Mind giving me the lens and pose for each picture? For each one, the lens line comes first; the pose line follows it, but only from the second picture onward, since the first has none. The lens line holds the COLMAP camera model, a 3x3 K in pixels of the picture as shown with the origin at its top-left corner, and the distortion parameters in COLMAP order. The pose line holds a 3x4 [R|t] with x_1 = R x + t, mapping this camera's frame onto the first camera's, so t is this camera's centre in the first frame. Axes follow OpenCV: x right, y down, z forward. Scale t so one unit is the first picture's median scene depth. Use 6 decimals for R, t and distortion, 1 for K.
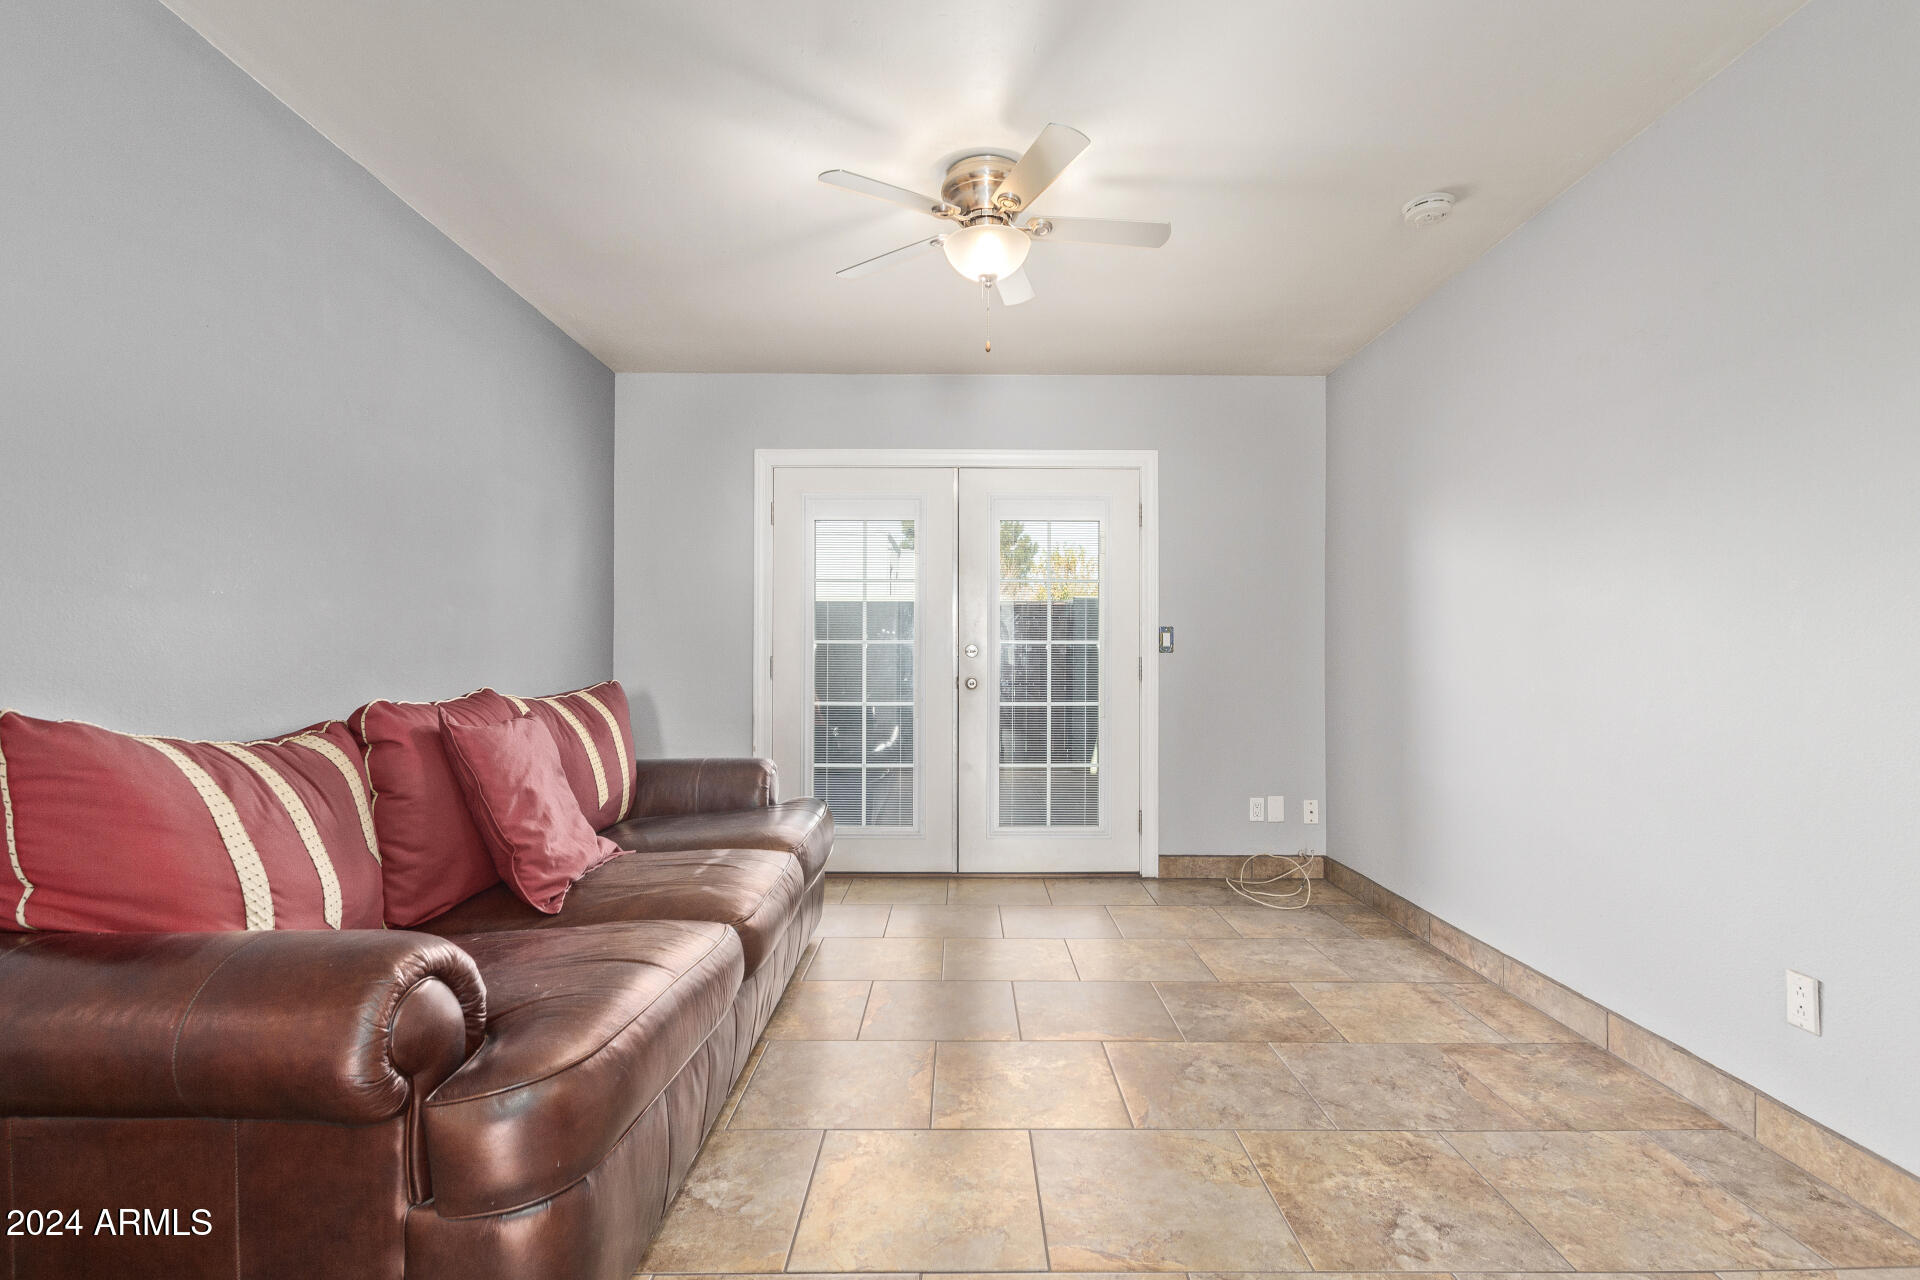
lens RADIAL K [[887.6, 0, 961.3], [0, 887.6, 657.9], [0, 0, 1]] dist [0.011316, -0.006043]
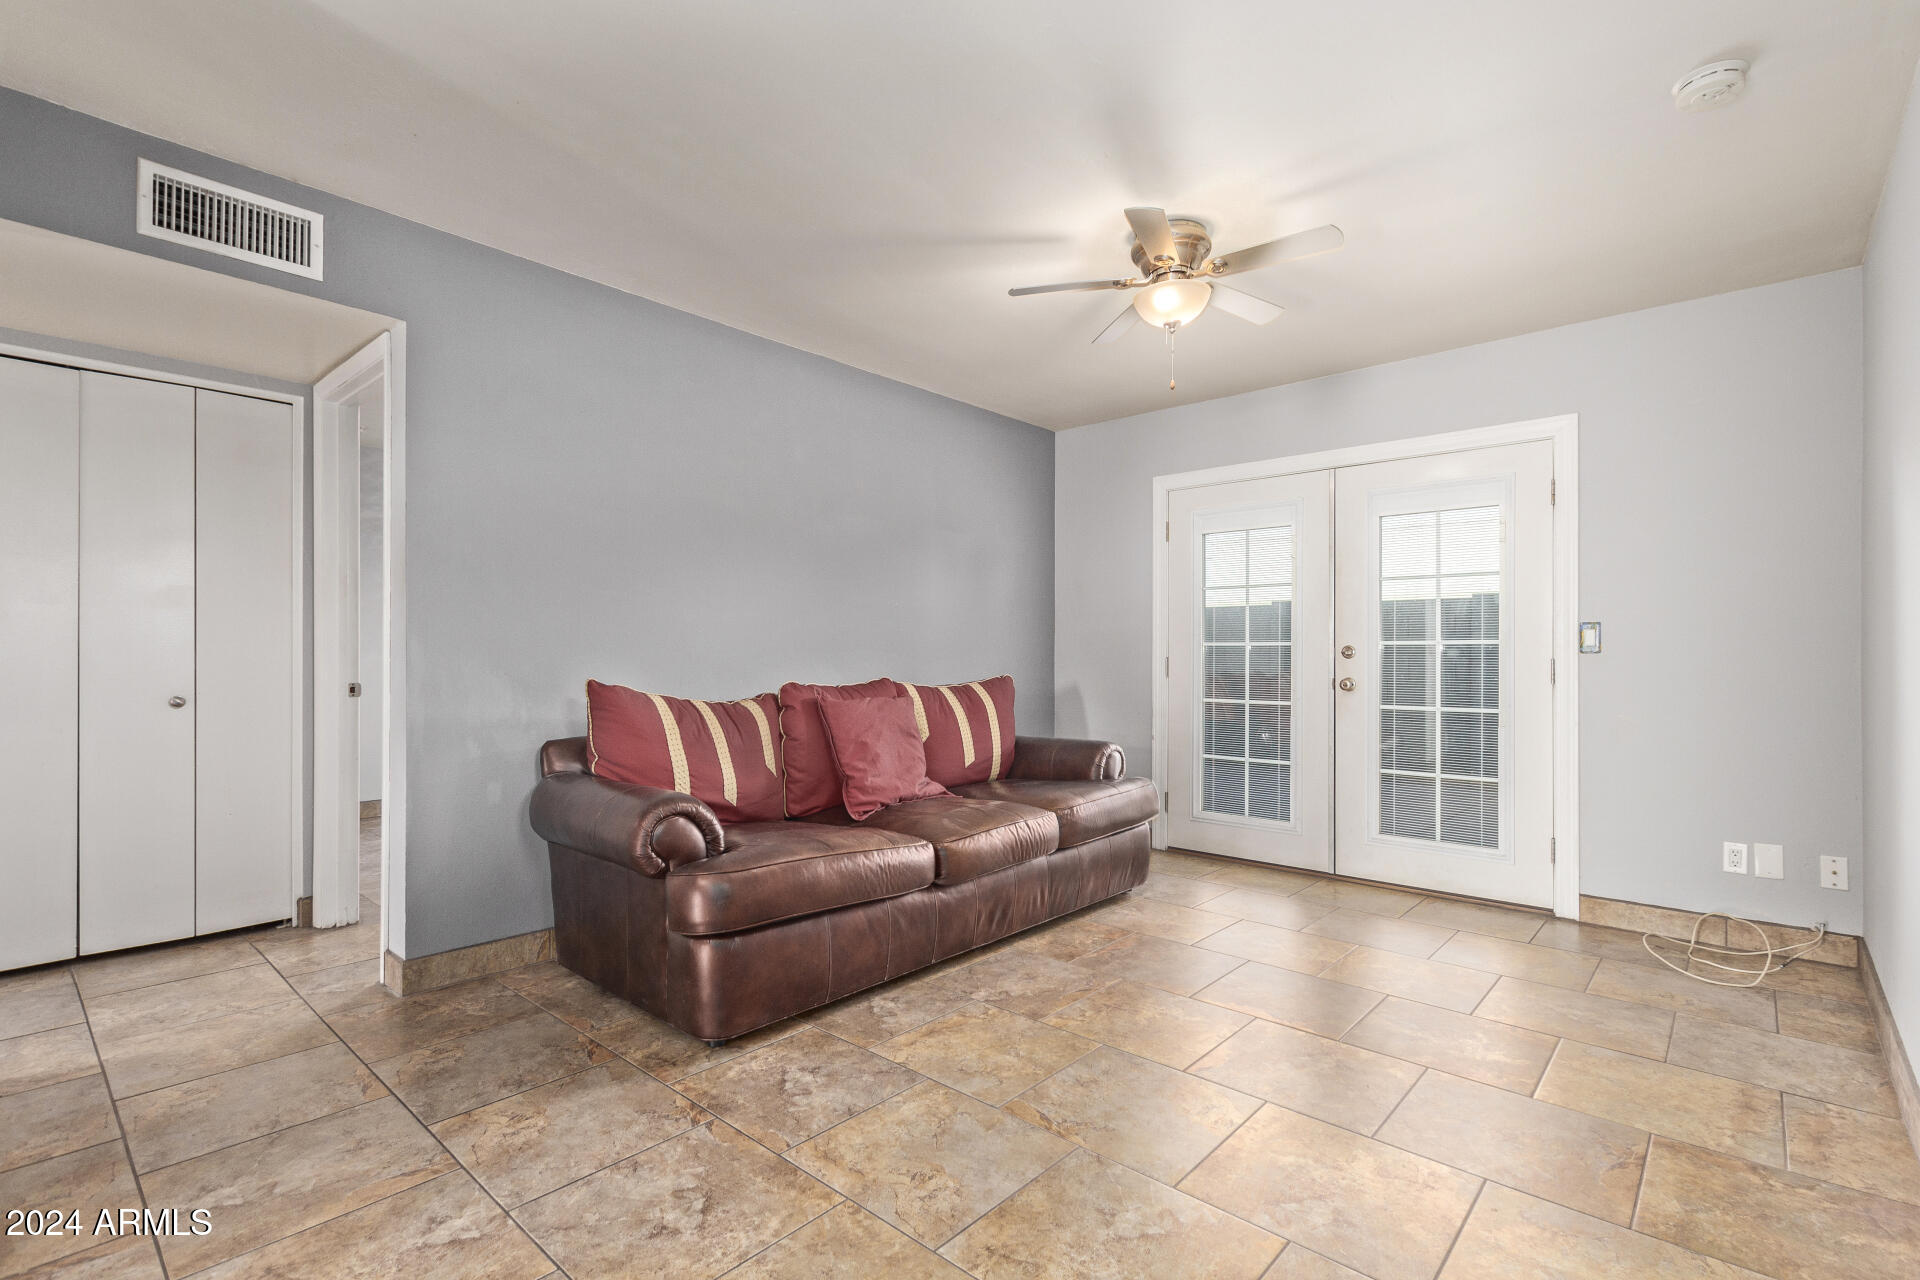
lens RADIAL K [[880.7, 0, 965.4], [0, 880.7, 656.5], [0, 0, 1]] dist [0.003456, -0.000303]
pose [[0.743180, 0.000601, -0.669091, 0.350484], [-0.003347, 0.999990, -0.002820, 0.001505], [0.669083, 0.004335, 0.743175, -0.011453]]
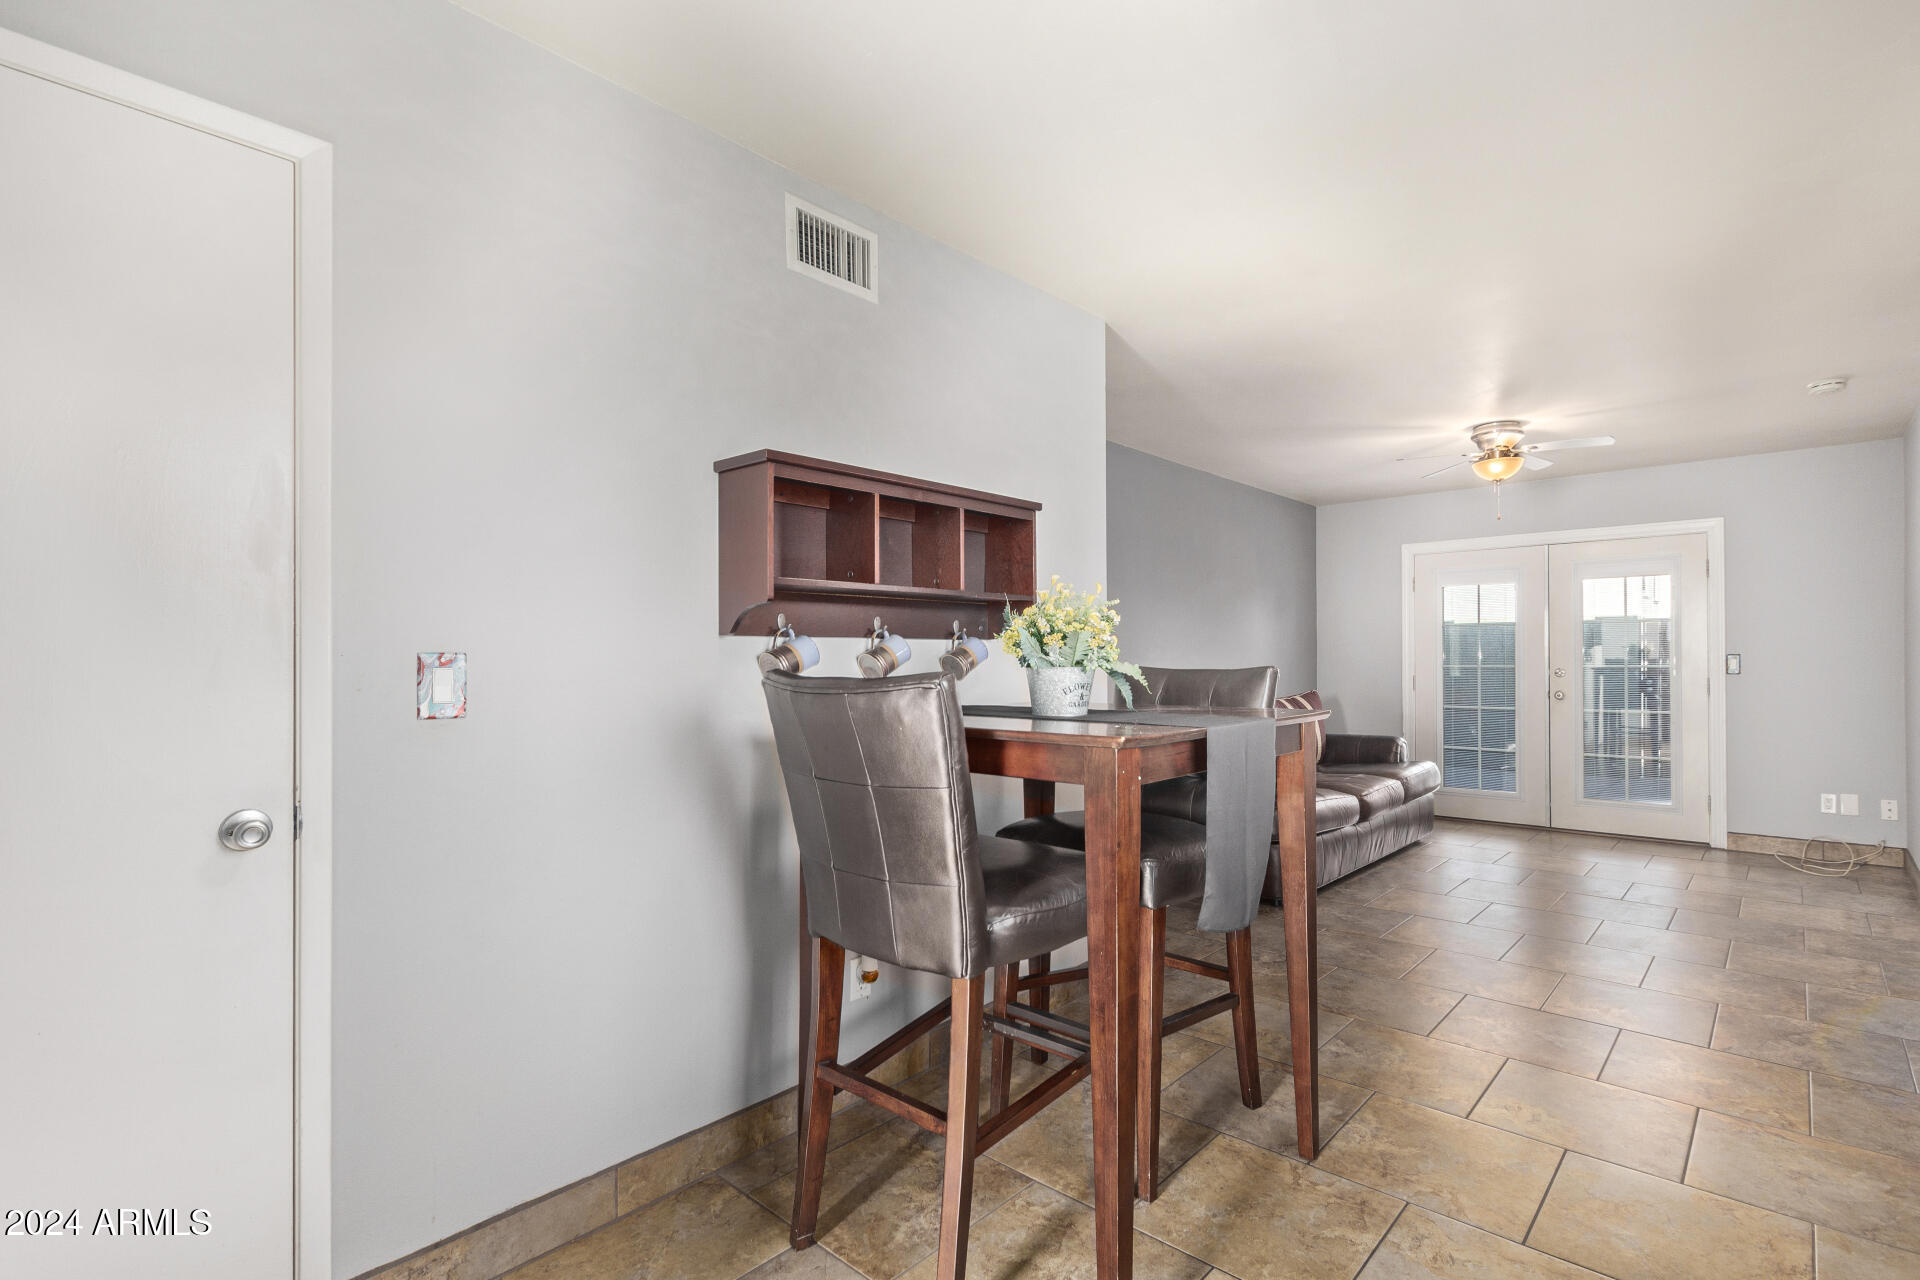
lens RADIAL K [[910.8, 0, 1024.3], [0, 910.8, 660.6], [0, 0, 1]] dist [-0.000851, -0.000542]
pose [[0.759710, -0.006046, -0.650234, 0.308546], [0.004801, 0.999982, -0.003689, -0.025693], [0.650244, -0.000319, 0.759725, -0.666210]]
